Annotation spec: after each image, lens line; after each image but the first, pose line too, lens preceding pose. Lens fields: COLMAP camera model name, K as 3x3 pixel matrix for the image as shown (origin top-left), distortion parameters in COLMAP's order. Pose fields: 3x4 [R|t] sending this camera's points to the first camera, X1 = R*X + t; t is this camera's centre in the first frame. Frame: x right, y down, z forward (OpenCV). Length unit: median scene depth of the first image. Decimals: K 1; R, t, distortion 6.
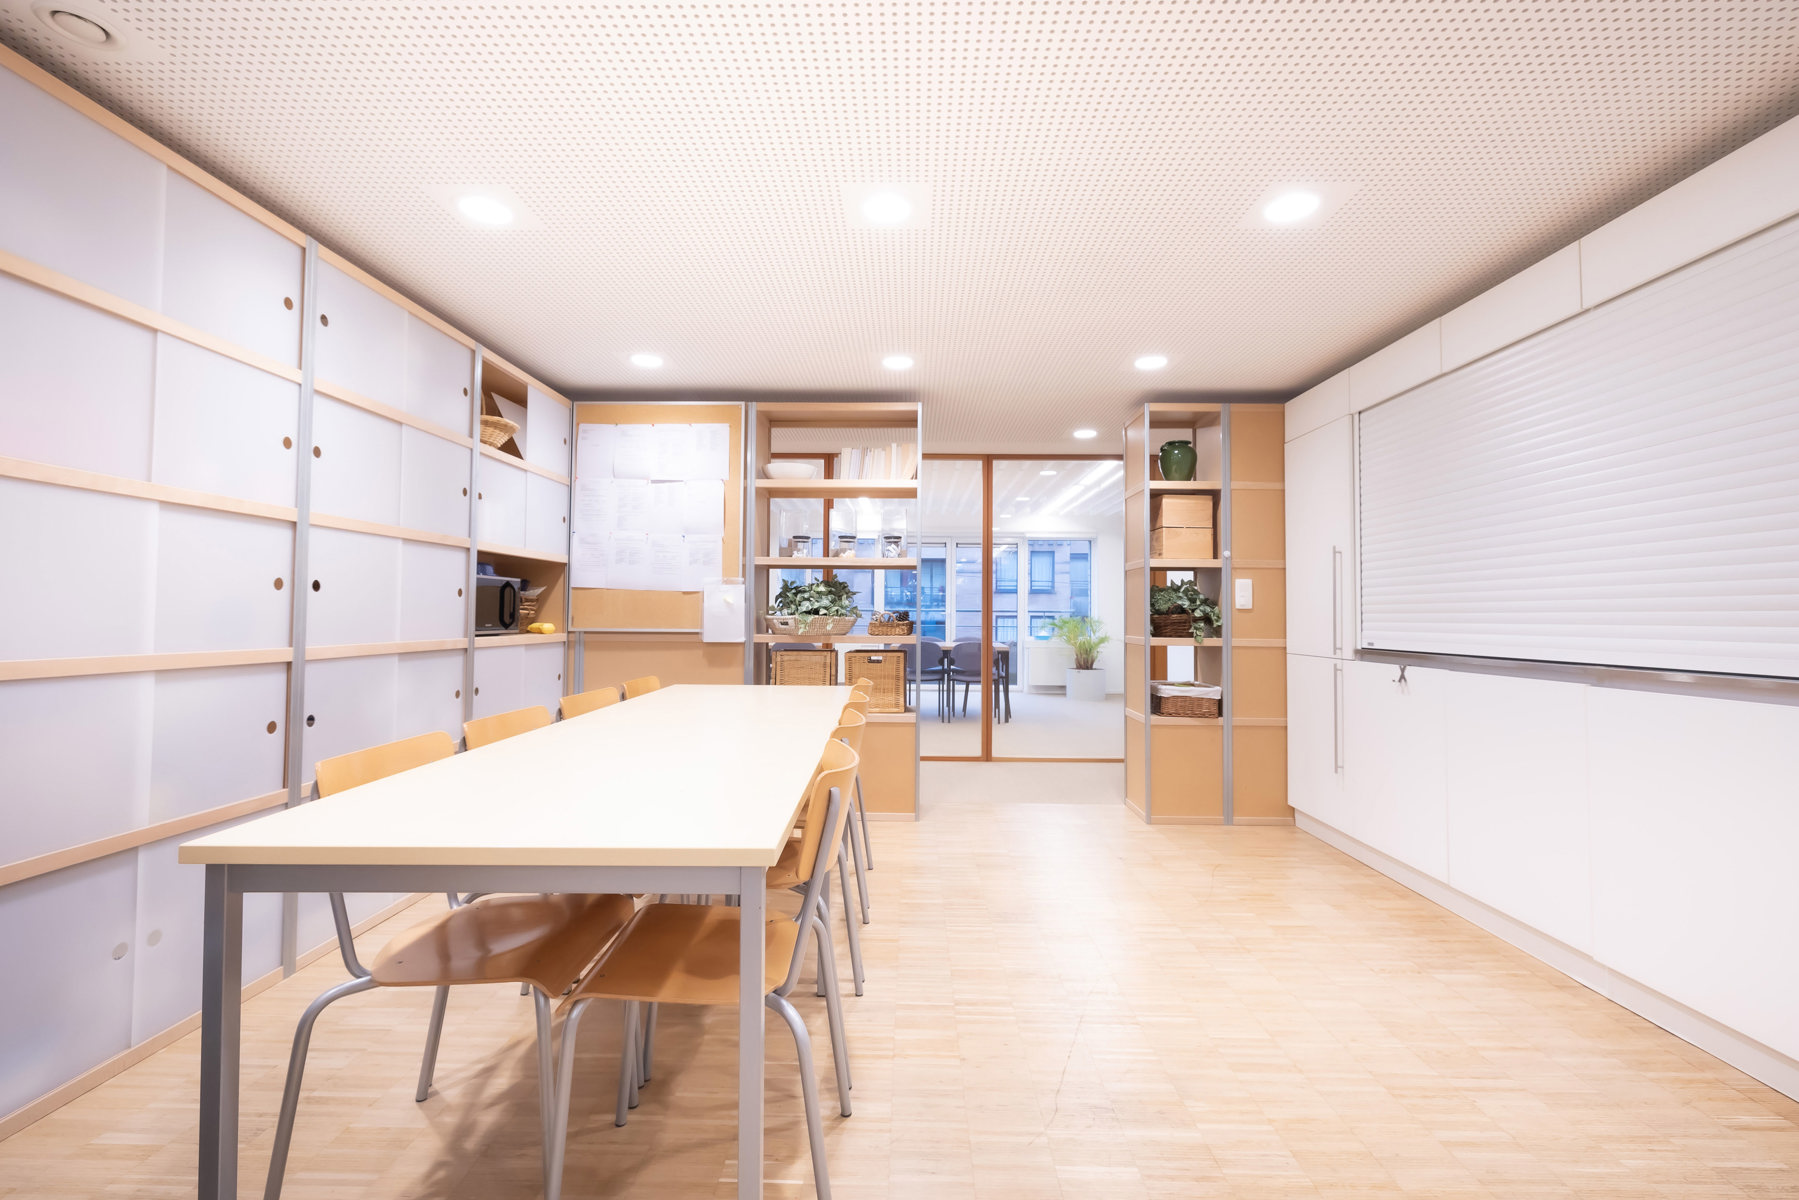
lens RADIAL K [[792.0, 0, 899.0], [0, 792.0, 602.8], [0, 0, 1]] dist [0.001224, 0.000163]
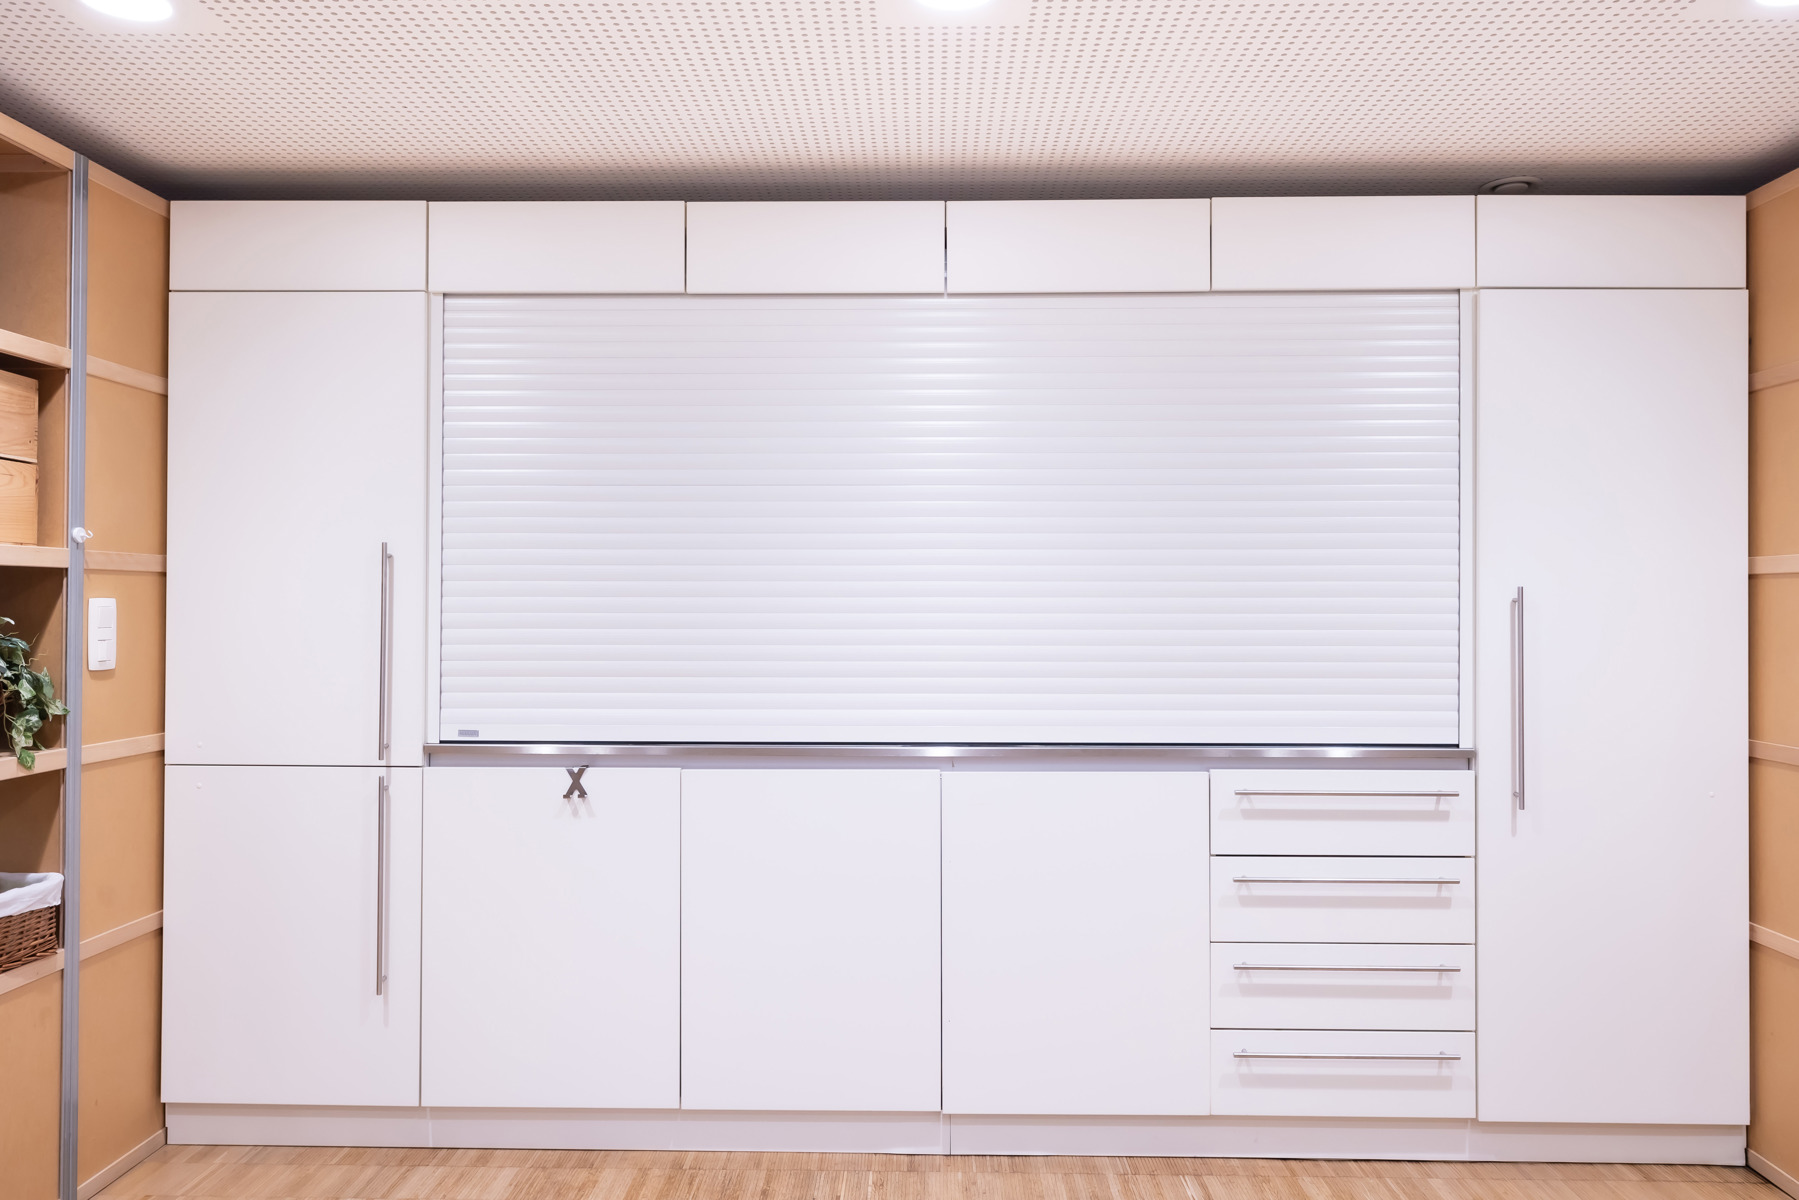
lens RADIAL K [[1290.2, 0, 904.0], [0, 1290.2, 594.1], [0, 0, 1]] dist [-0.006740, -0.002647]
pose [[-0.000557, -0.001849, 0.999998, -0.272281], [-0.019437, 0.999809, 0.001838, -0.048249], [-0.999811, -0.019436, -0.000592, 0.686247]]
